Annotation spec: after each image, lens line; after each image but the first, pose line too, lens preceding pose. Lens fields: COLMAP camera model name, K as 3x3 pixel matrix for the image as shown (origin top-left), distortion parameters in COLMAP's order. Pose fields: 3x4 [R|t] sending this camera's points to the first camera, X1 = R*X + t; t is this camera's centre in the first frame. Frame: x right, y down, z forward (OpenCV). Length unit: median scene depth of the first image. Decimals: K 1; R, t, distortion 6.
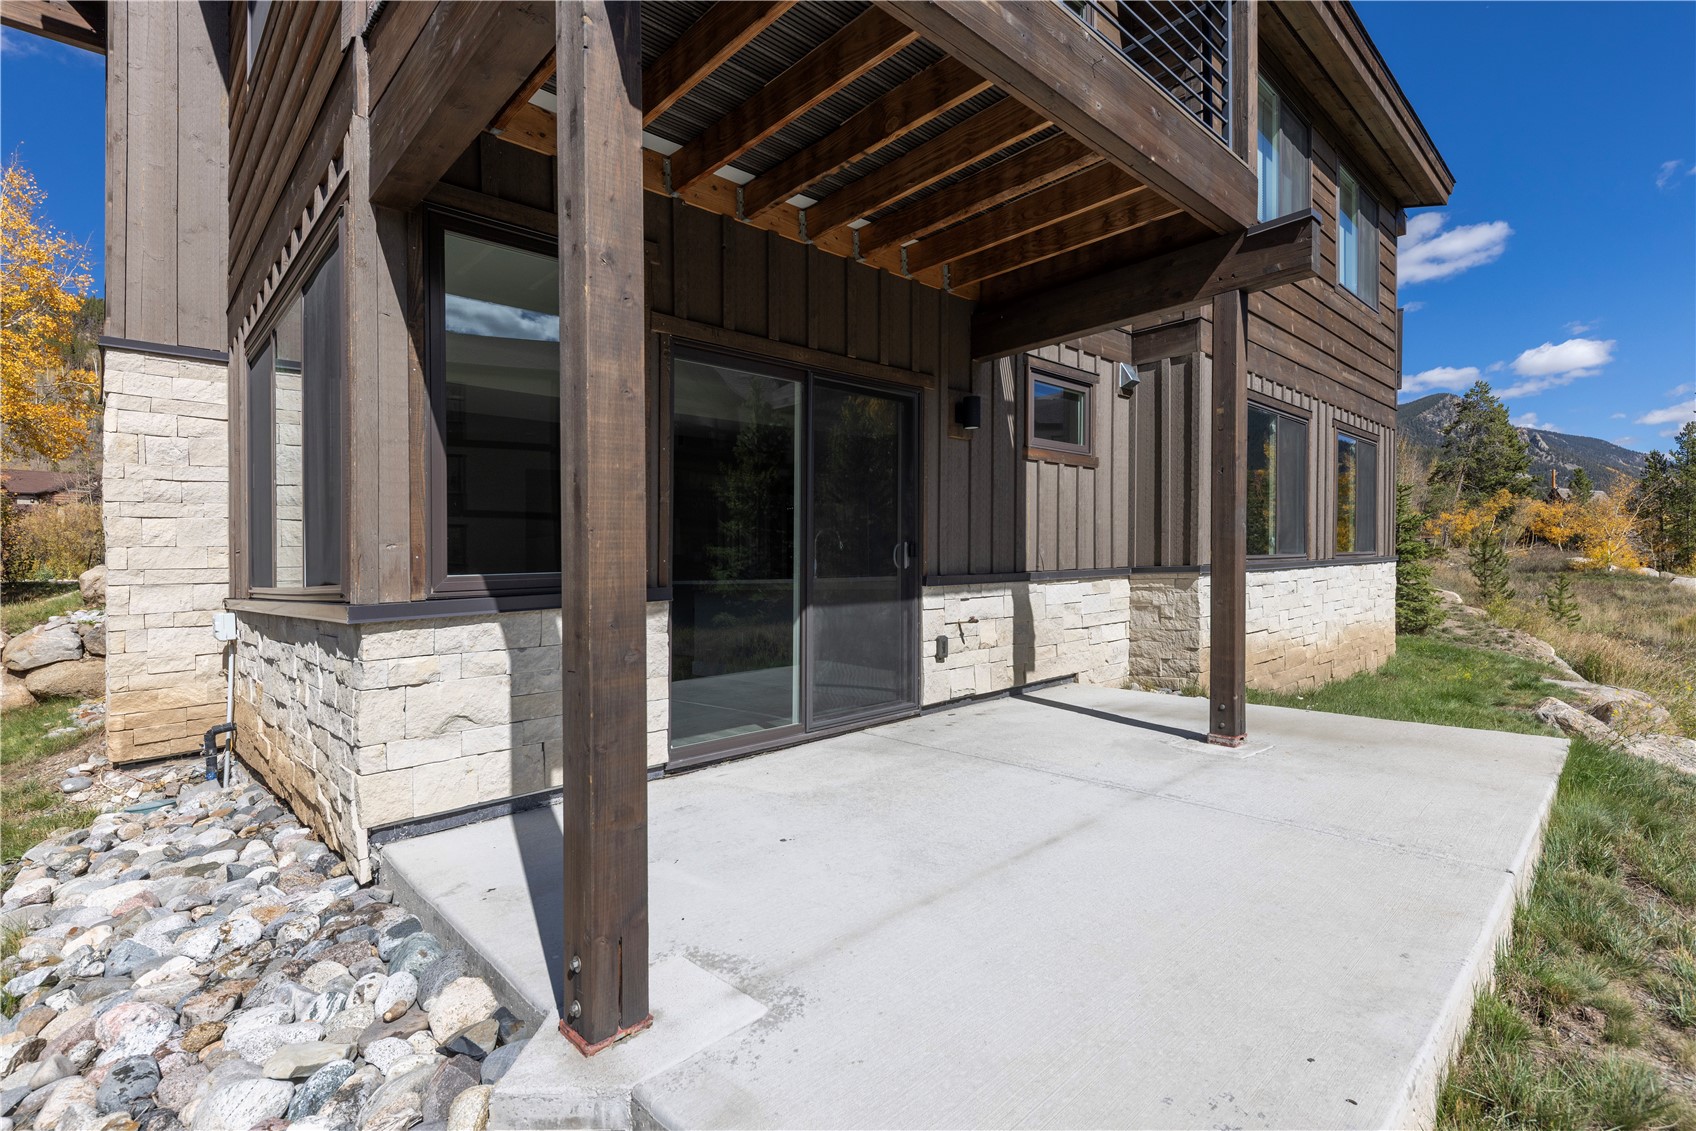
lens RADIAL K [[1187.2, 0, 850.7], [0, 1187.2, 565.0], [0, 0, 1]] dist [0.006892, 0.002712]
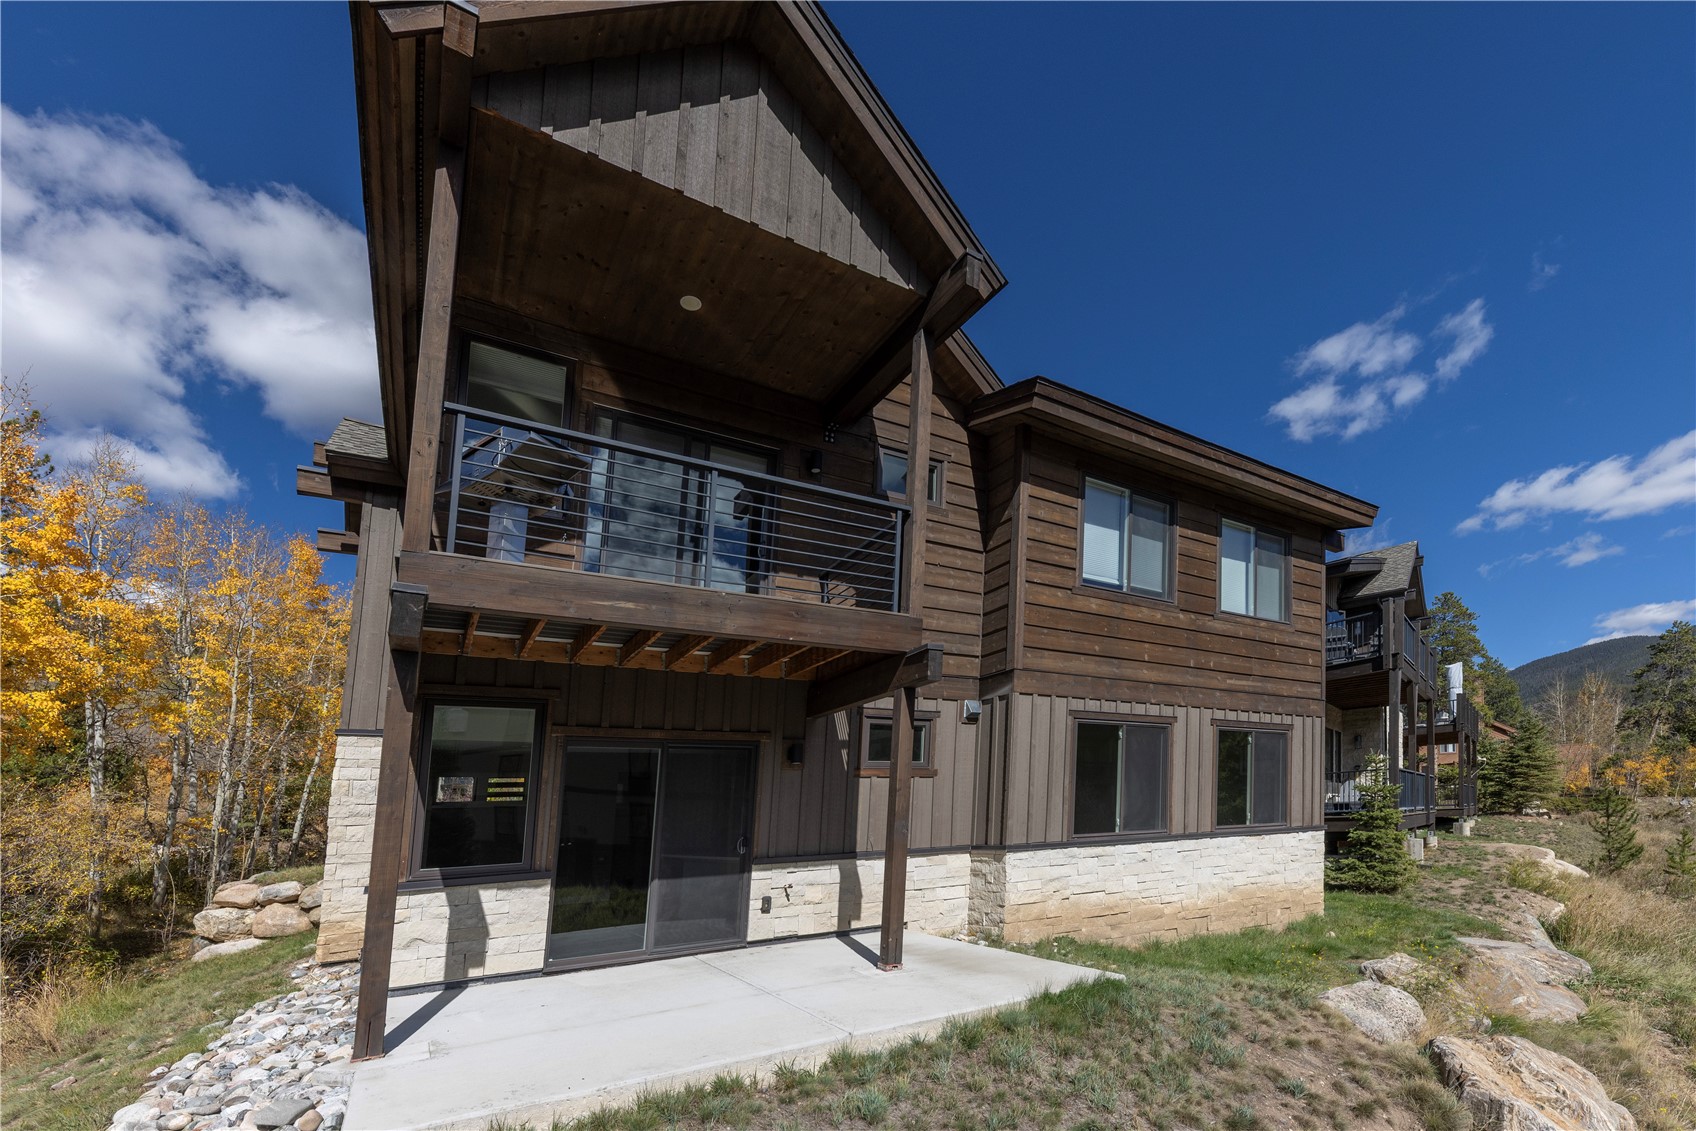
lens RADIAL K [[1168.7, 0, 846.3], [0, 1168.7, 561.5], [0, 0, 1]] dist [0.018109, -0.003803]
pose [[0.961061, -0.062153, -0.269254, 0.586133], [0.007472, 0.979866, -0.199517, -0.062999], [0.276234, 0.189736, 0.942176, -0.514483]]
